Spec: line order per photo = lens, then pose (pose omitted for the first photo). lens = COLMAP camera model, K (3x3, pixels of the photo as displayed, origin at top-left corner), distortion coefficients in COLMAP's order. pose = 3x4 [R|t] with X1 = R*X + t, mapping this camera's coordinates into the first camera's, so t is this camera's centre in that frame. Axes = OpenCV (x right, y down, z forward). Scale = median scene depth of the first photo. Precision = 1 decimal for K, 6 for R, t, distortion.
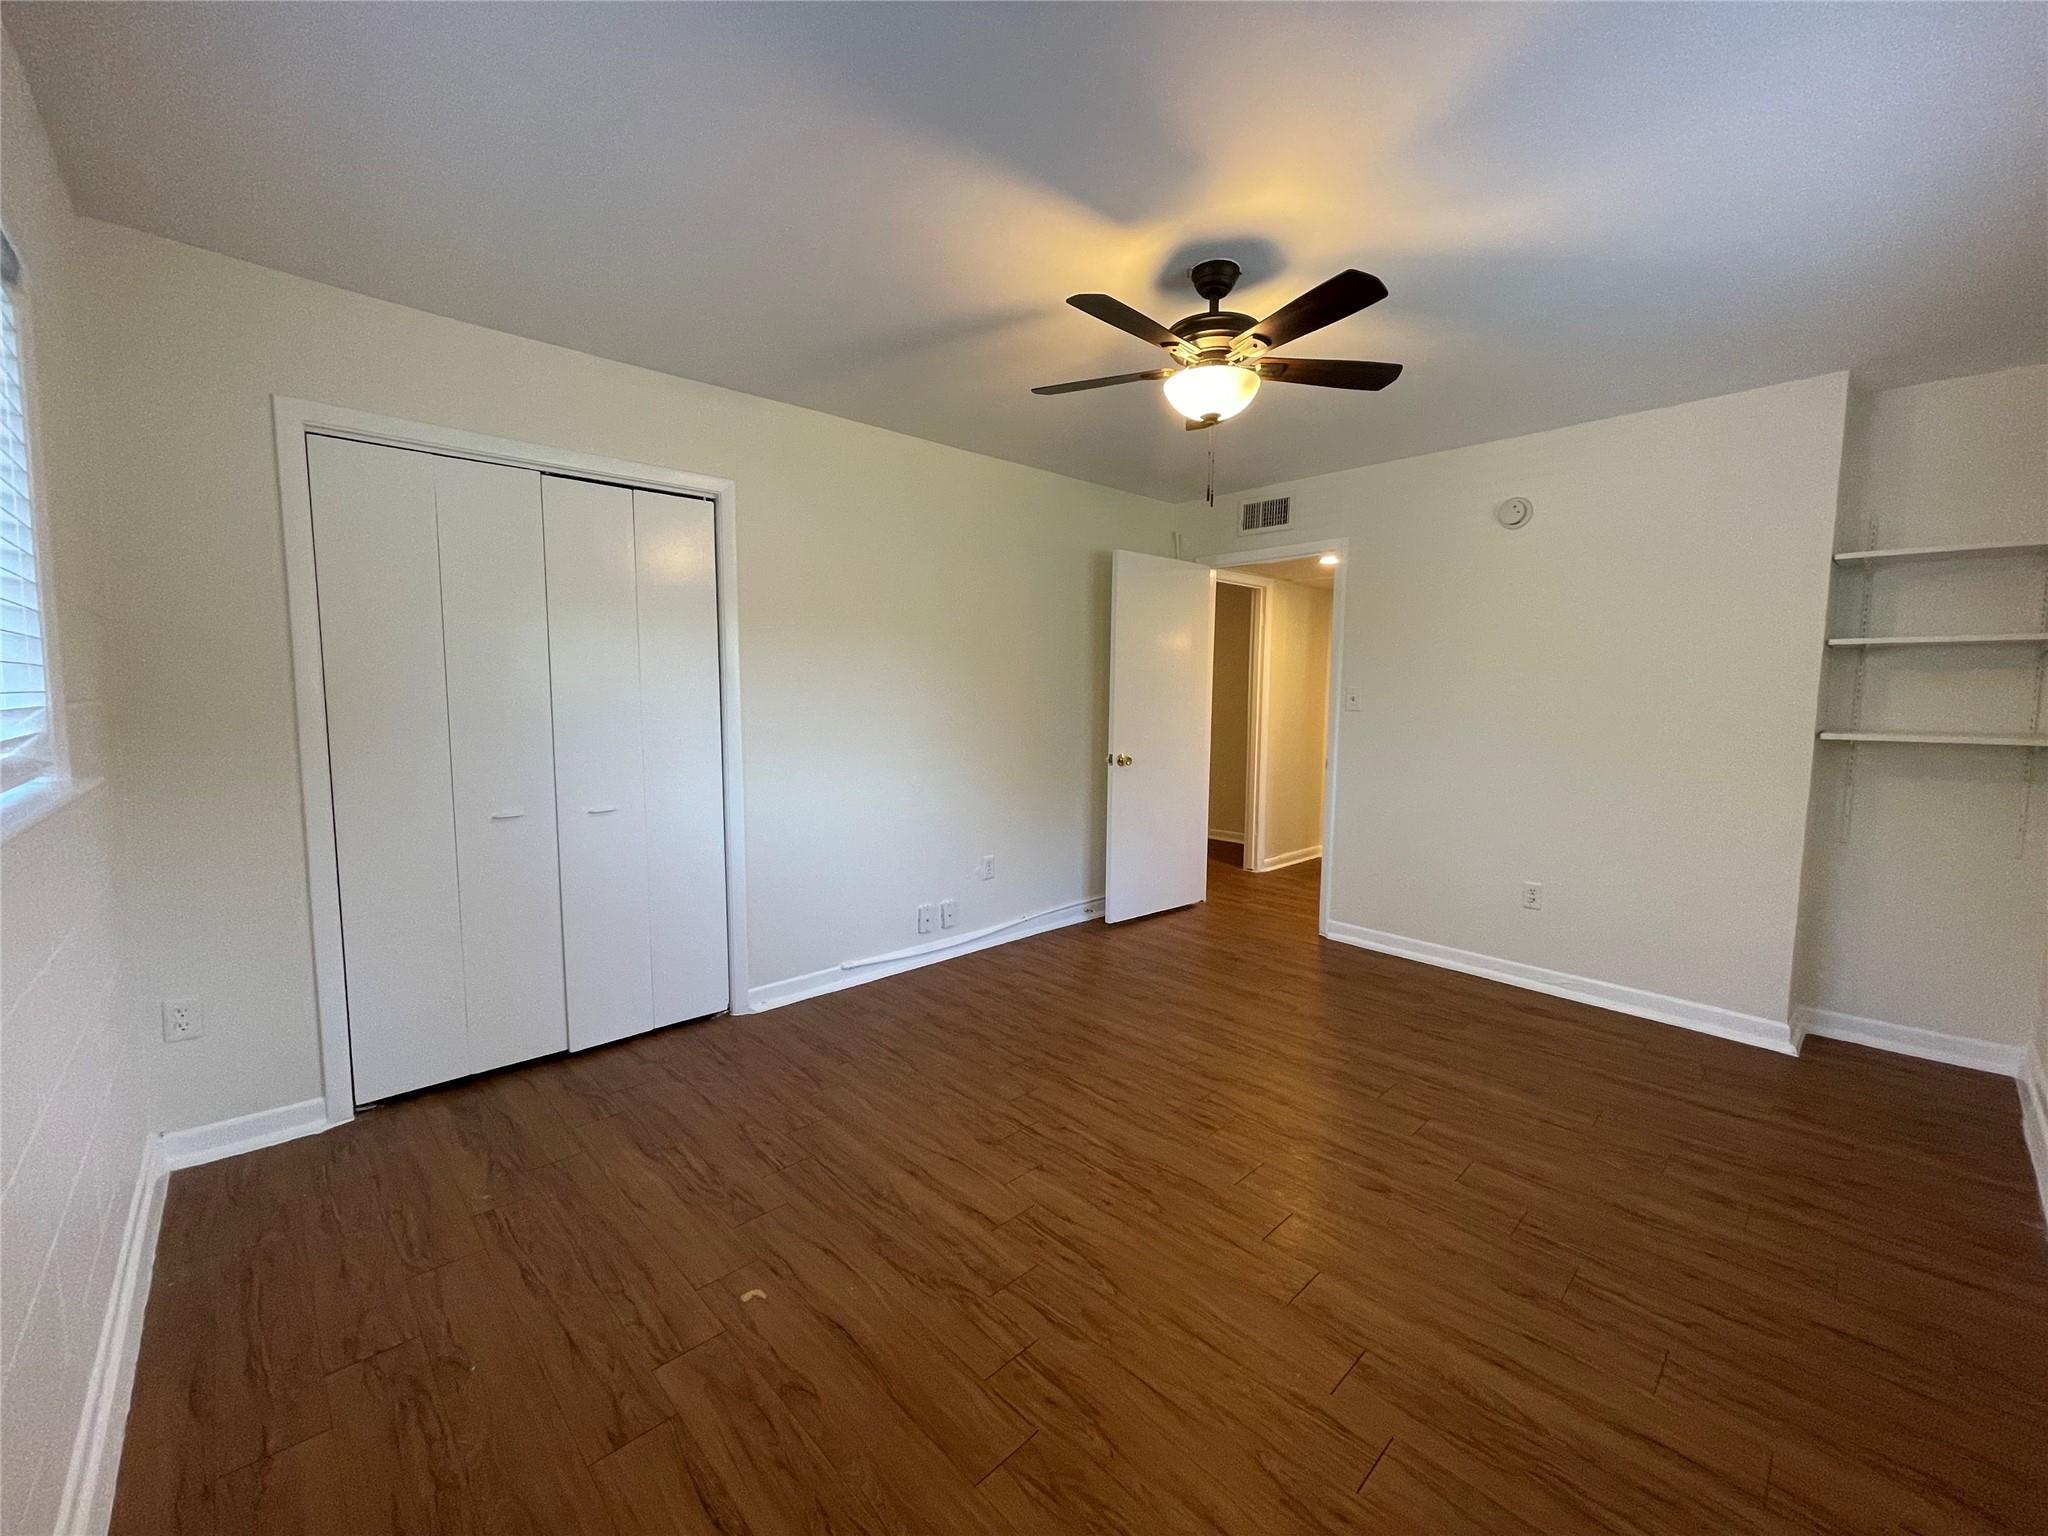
lens RADIAL K [[826.5, 0, 1020.4], [0, 826.5, 765.8], [0, 0, 1]] dist [-0.000158, -0.000066]
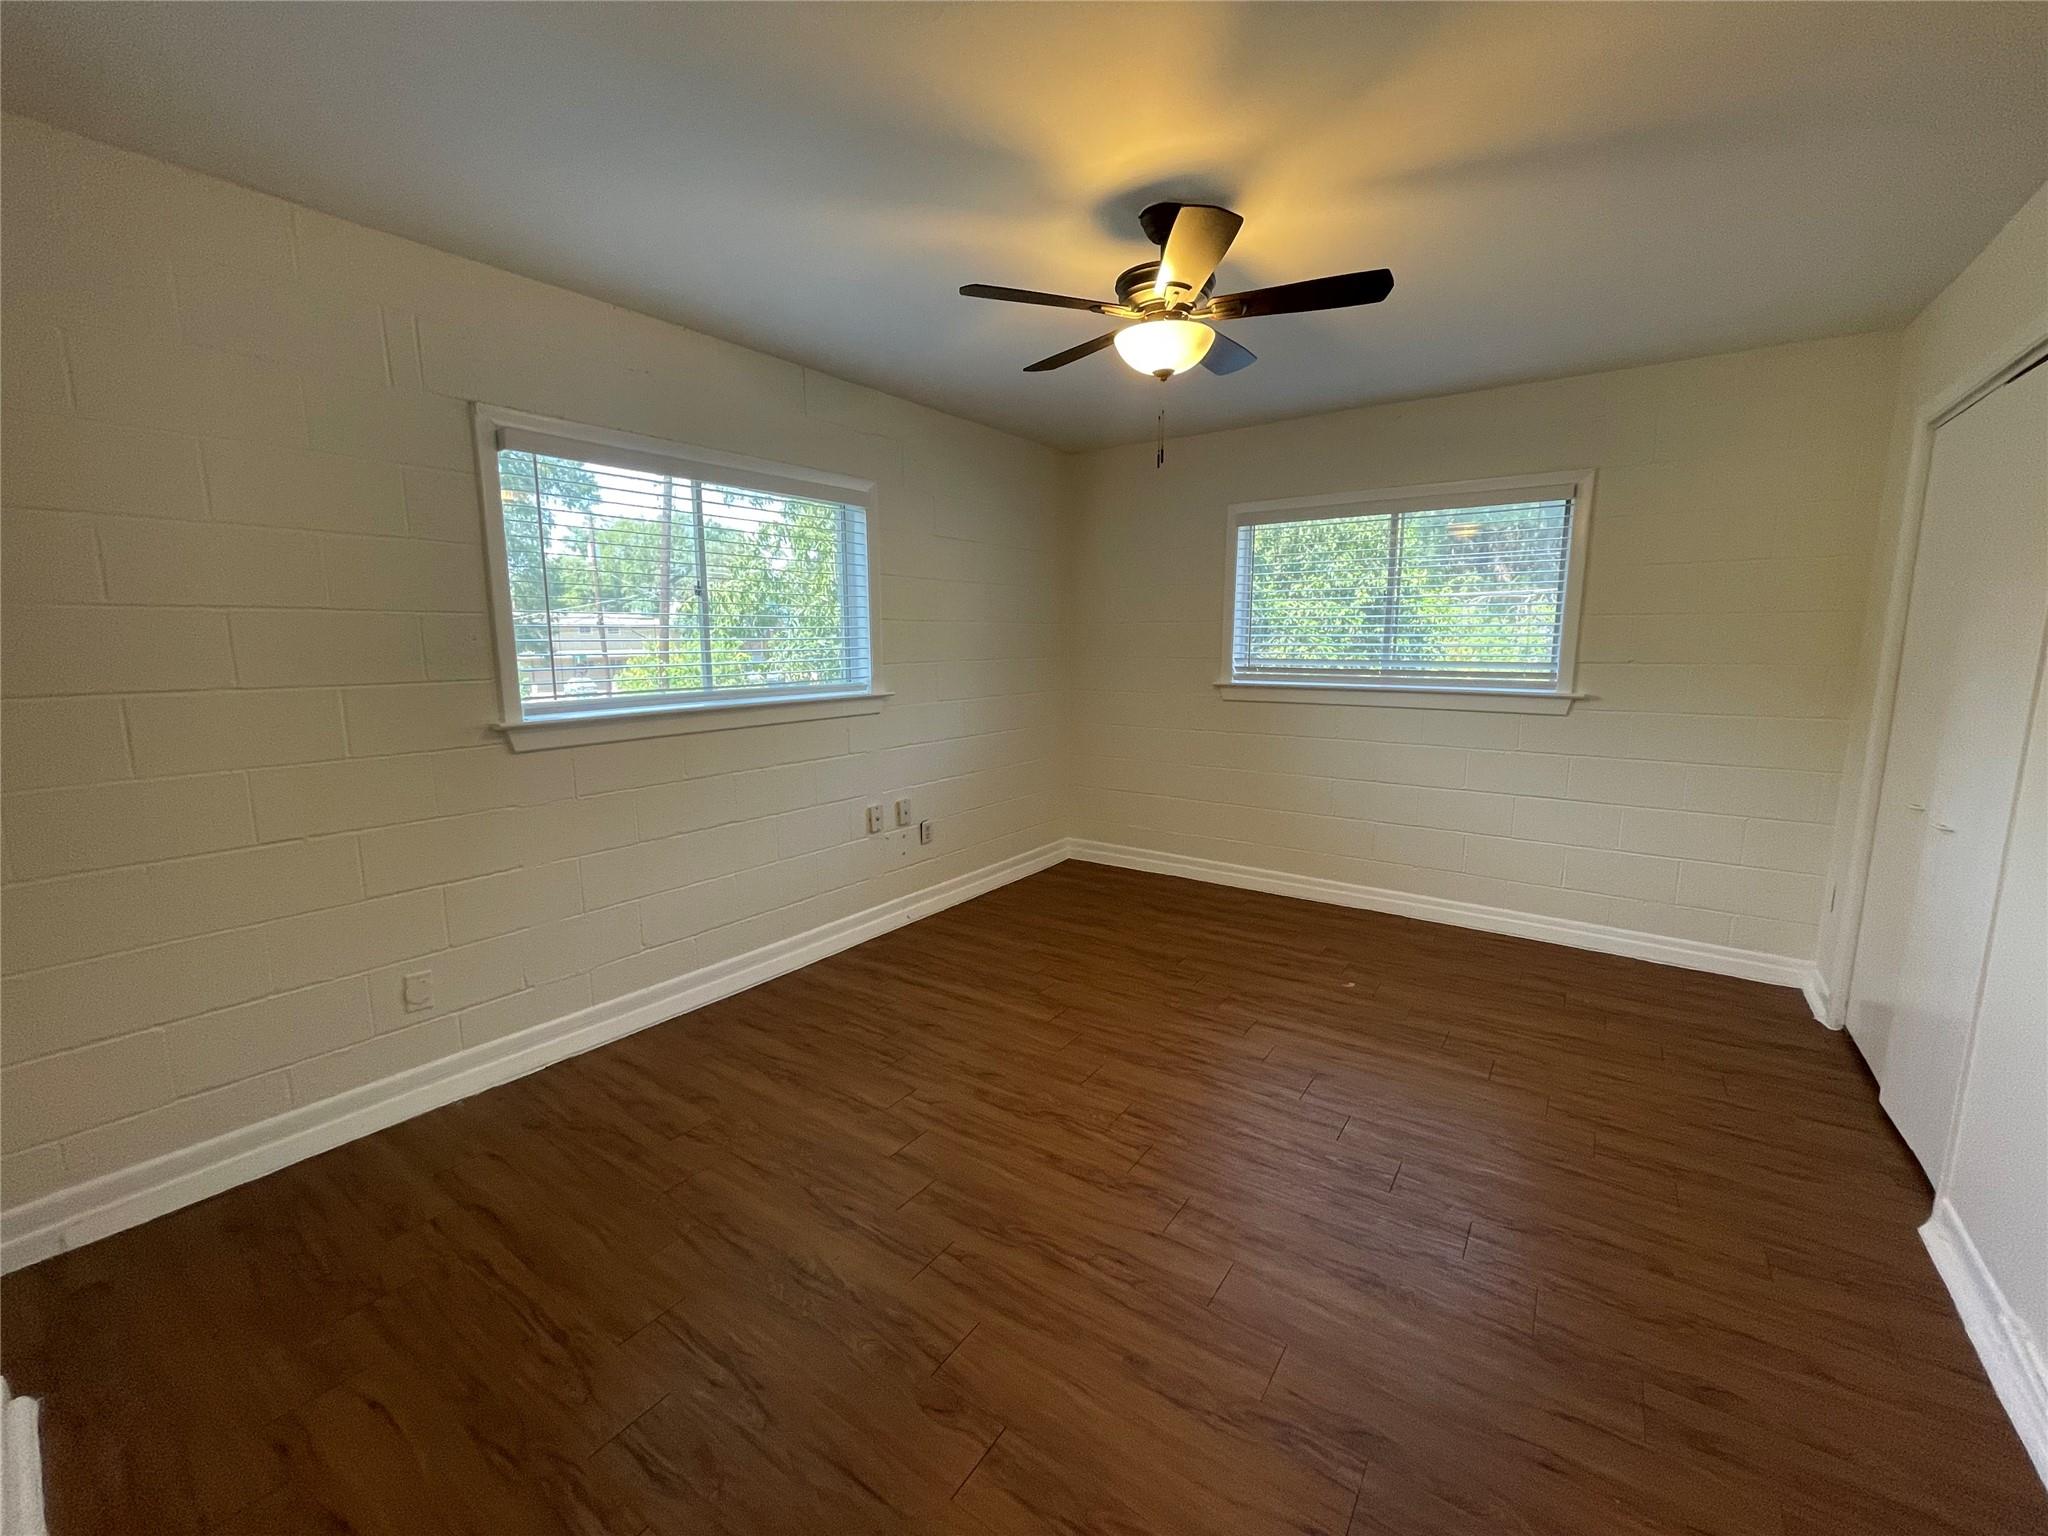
lens RADIAL K [[826.5, 0, 1020.4], [0, 826.5, 765.8], [0, 0, 1]] dist [-0.000158, -0.000066]
pose [[-0.981768, 0.024909, -0.188444, 0.596229], [-0.021791, 0.970093, 0.241754, -0.215030], [0.188830, 0.241452, -0.951863, 2.027923]]
